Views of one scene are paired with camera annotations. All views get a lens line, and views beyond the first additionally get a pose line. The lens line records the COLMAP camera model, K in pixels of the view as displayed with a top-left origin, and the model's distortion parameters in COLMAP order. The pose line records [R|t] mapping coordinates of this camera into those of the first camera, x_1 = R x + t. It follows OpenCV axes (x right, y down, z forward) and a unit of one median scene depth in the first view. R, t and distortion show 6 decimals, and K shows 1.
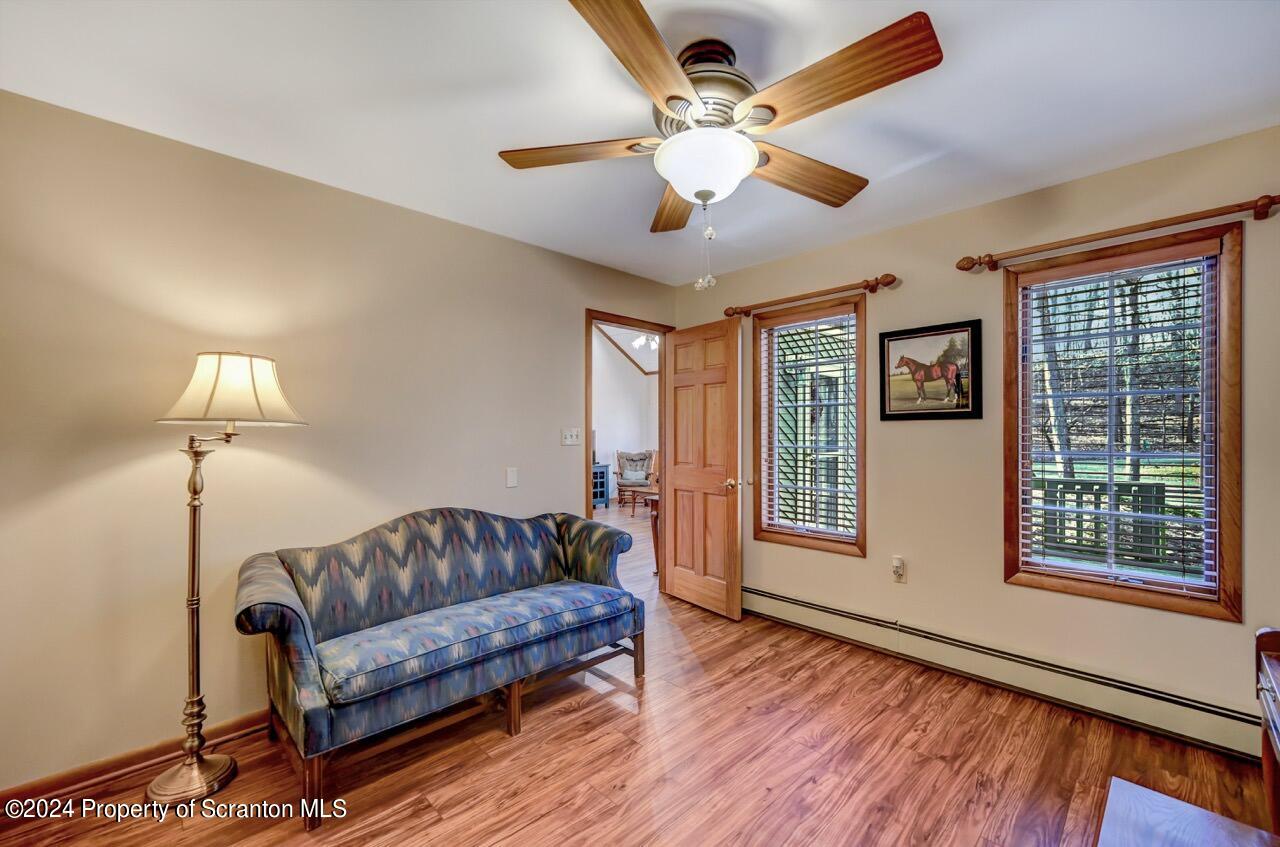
lens RADIAL K [[521.5, 0, 634.3], [0, 521.5, 428.1], [0, 0, 1]] dist [-0.000324, 0.000008]
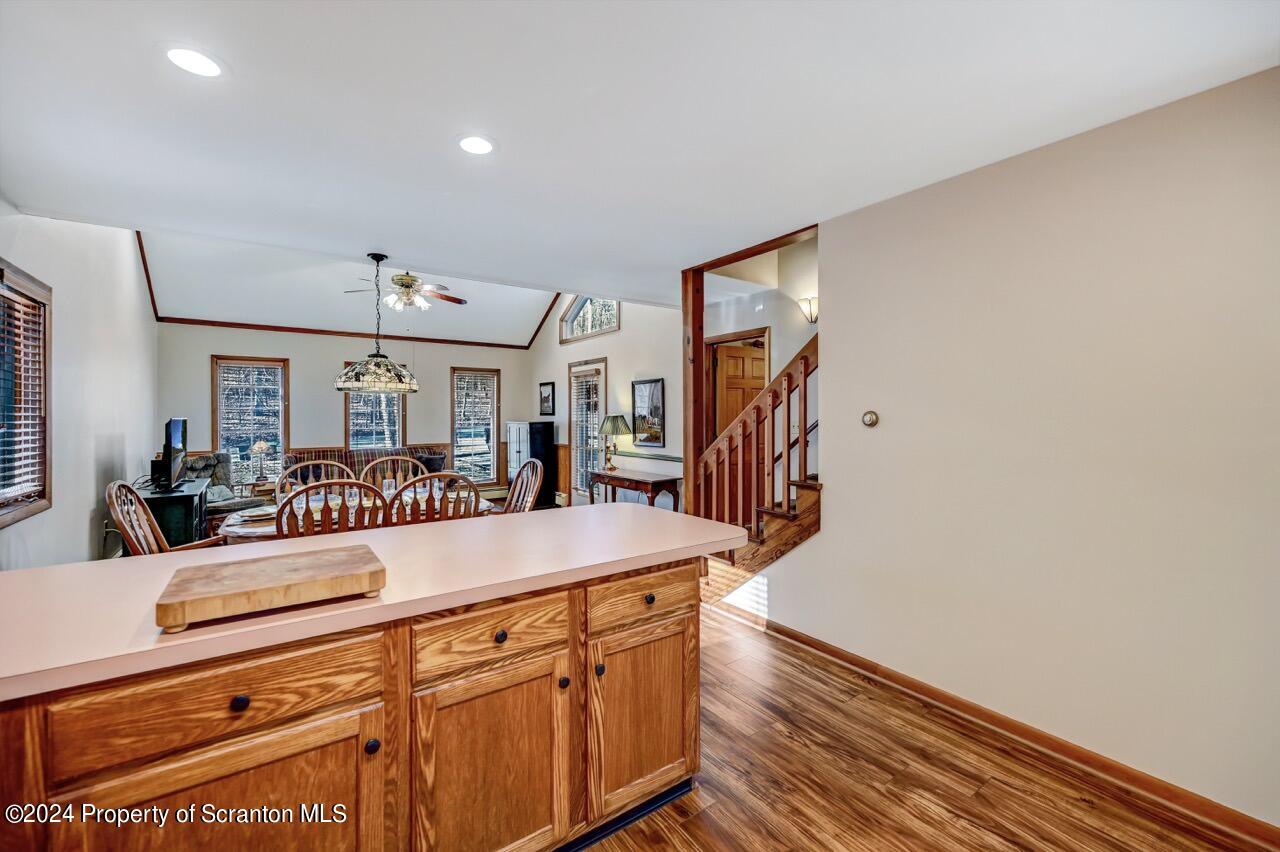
lens RADIAL K [[526.2, 0, 640.3], [0, 526.2, 415.3], [0, 0, 1]] dist [0.008589, 0.000059]
pose [[0.136988, 0.000888, 0.990572, -1.641238], [-0.003911, 0.999992, -0.000355, -0.001866], [-0.990565, -0.003826, 0.136991, 1.340697]]
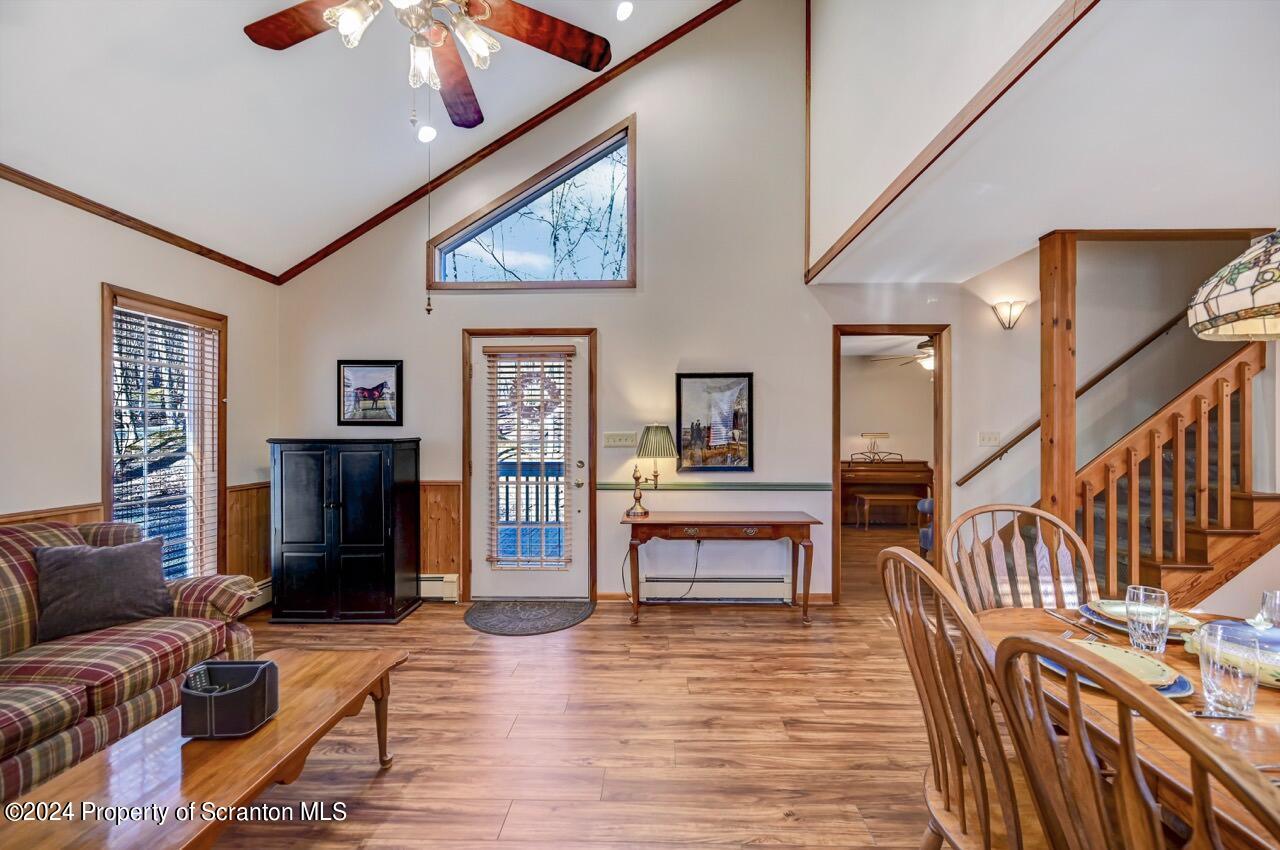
lens RADIAL K [[506.7, 0, 643.8], [0, 506.7, 431.1], [0, 0, 1]] dist [-0.000414, 0.000214]
pose [[-0.713978, 0.002719, 0.700163, -0.465801], [-0.003704, 0.999964, -0.007660, 0.020518], [-0.700158, -0.008063, -0.713942, 2.596182]]
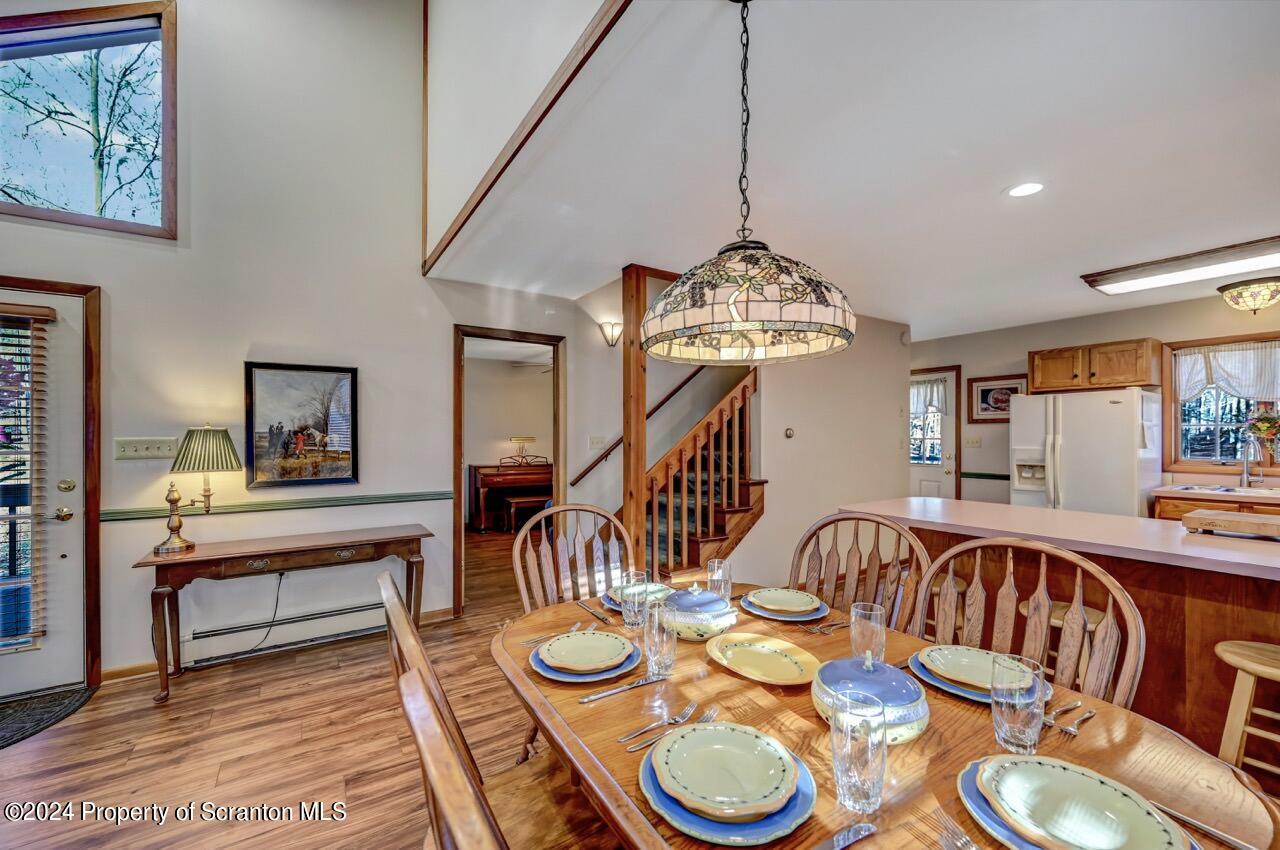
lens RADIAL K [[511.7, 0, 641.8], [0, 511.7, 435.5], [0, 0, 1]] dist [0.000333, 0.000113]
pose [[-0.985376, 0.003334, 0.170363, -0.561904], [0.002083, 0.999970, -0.007521, 0.018486], [-0.170383, -0.007056, -0.985353, 2.483124]]
